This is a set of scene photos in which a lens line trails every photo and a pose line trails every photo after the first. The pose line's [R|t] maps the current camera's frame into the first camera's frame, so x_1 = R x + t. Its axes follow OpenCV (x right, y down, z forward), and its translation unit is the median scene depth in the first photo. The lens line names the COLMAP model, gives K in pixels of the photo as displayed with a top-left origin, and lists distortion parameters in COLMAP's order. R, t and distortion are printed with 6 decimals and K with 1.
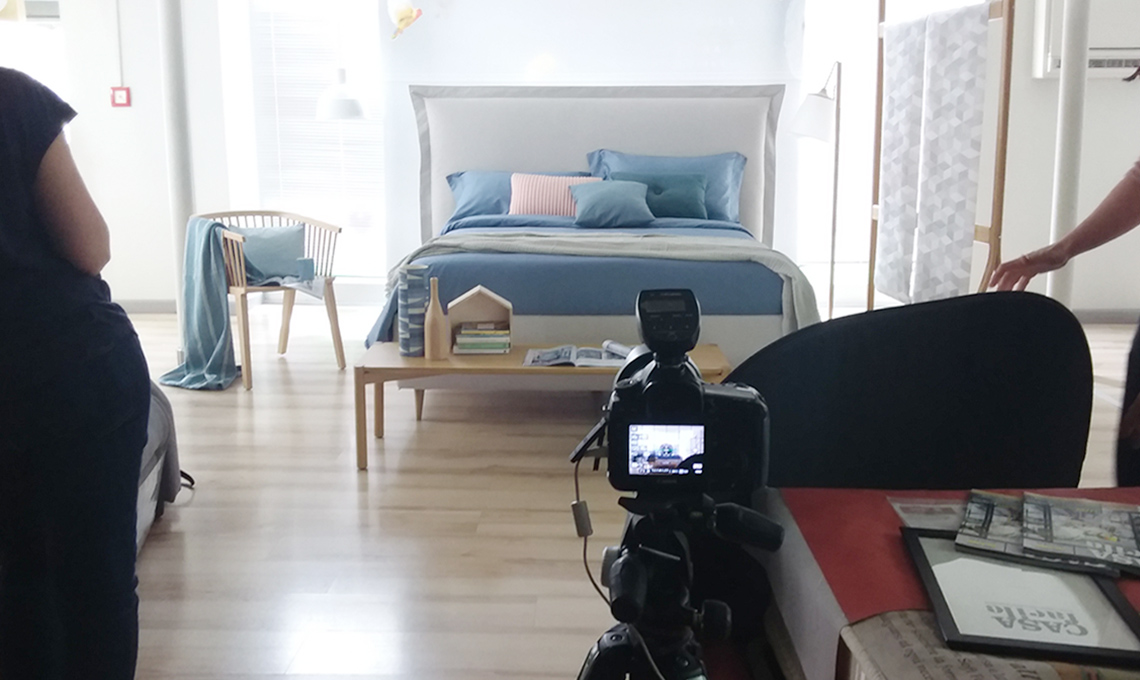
lens RADIAL K [[882.7, 0, 571.5], [0, 882.7, 257.7], [0, 0, 1]] dist [0.130939, -0.000399]
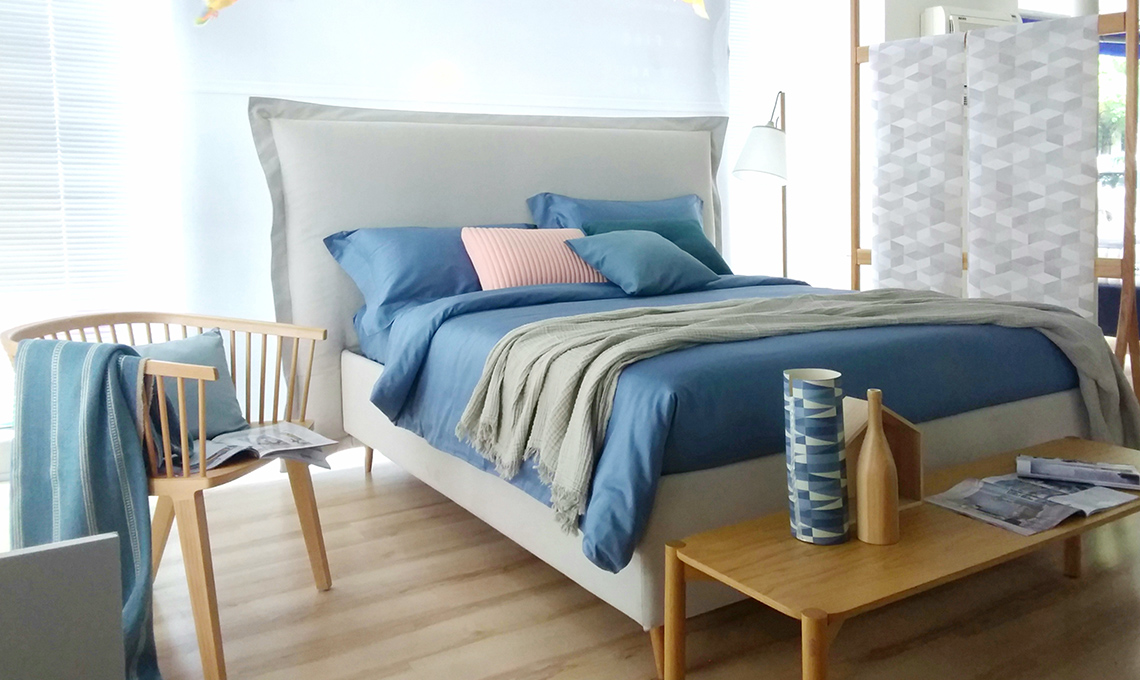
lens RADIAL K [[882.7, 0, 571.5], [0, 882.7, 257.7], [0, 0, 1]] dist [0.130939, -0.000399]
pose [[0.839443, -0.054885, 0.540669, -0.356281], [0.095165, 0.994360, -0.046813, -0.031891], [-0.535050, 0.090750, 0.839932, 0.372809]]
